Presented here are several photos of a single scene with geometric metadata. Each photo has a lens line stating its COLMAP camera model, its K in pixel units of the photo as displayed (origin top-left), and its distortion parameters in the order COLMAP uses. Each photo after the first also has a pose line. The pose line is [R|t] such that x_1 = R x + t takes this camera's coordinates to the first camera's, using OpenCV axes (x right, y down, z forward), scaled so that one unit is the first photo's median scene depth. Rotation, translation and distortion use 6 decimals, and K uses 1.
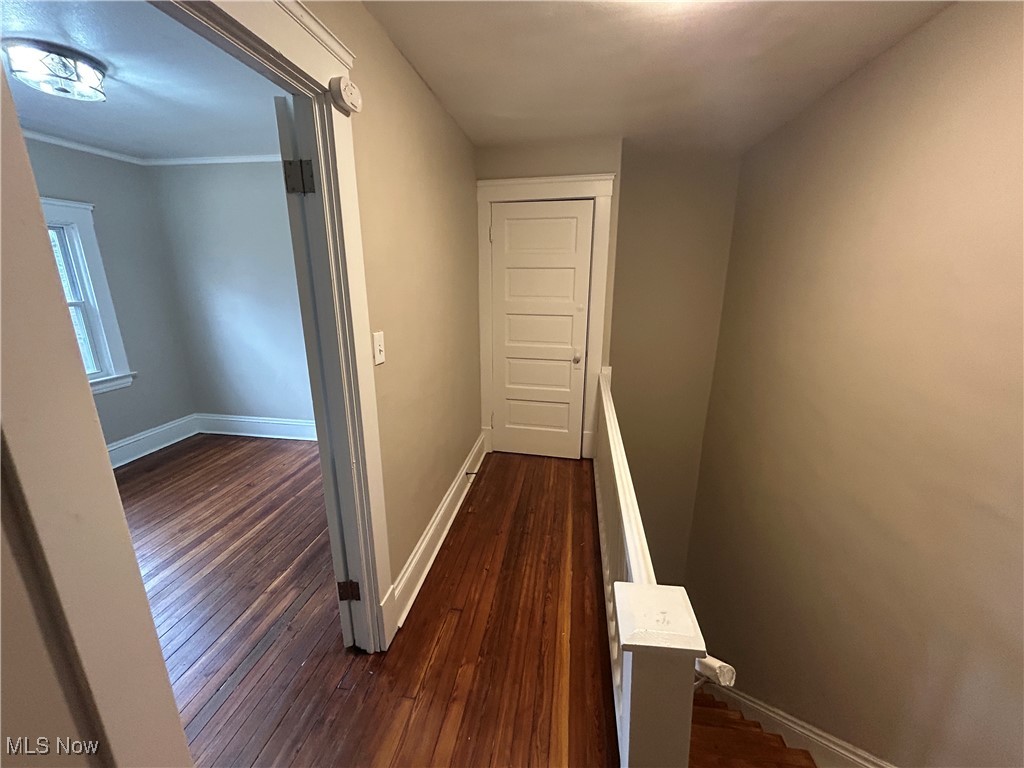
lens RADIAL K [[413.3, 0, 511.0], [0, 413.3, 384.3], [0, 0, 1]] dist [0.004177, -0.001152]
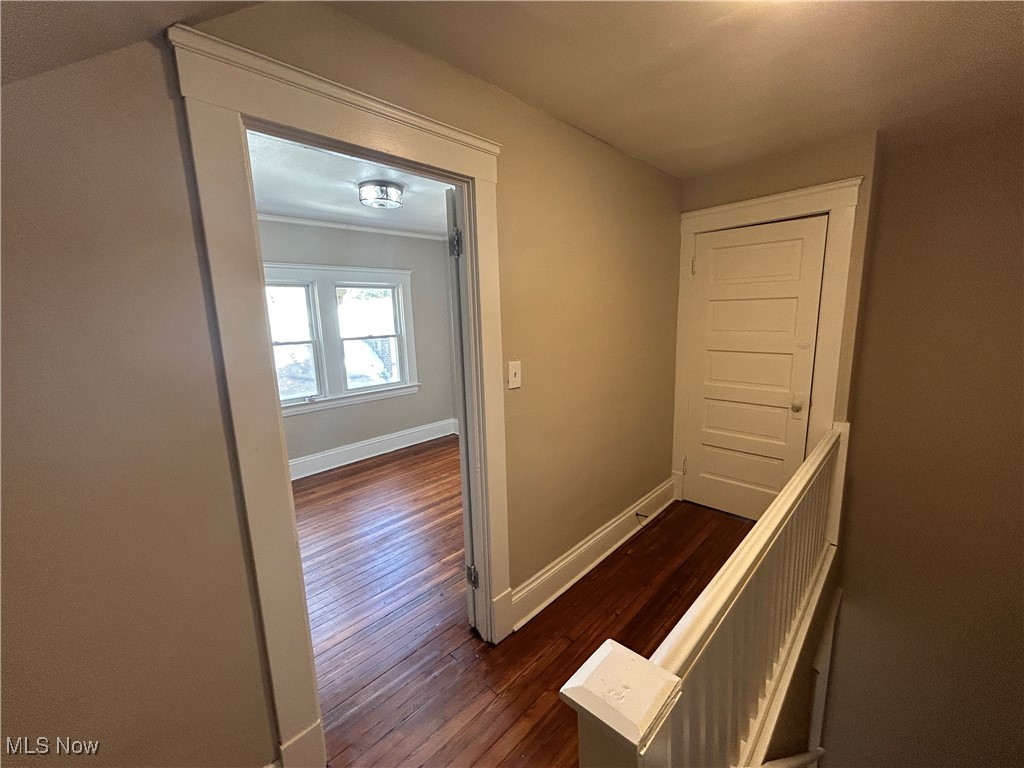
lens RADIAL K [[413.3, 0, 506.3], [0, 413.3, 379.8], [0, 0, 1]] dist [0.004177, -0.001152]
pose [[0.815040, 0.069188, -0.575258, 0.180266], [-0.122435, 0.990991, -0.054280, -0.001376], [0.566320, 0.114673, 0.816169, 0.017000]]
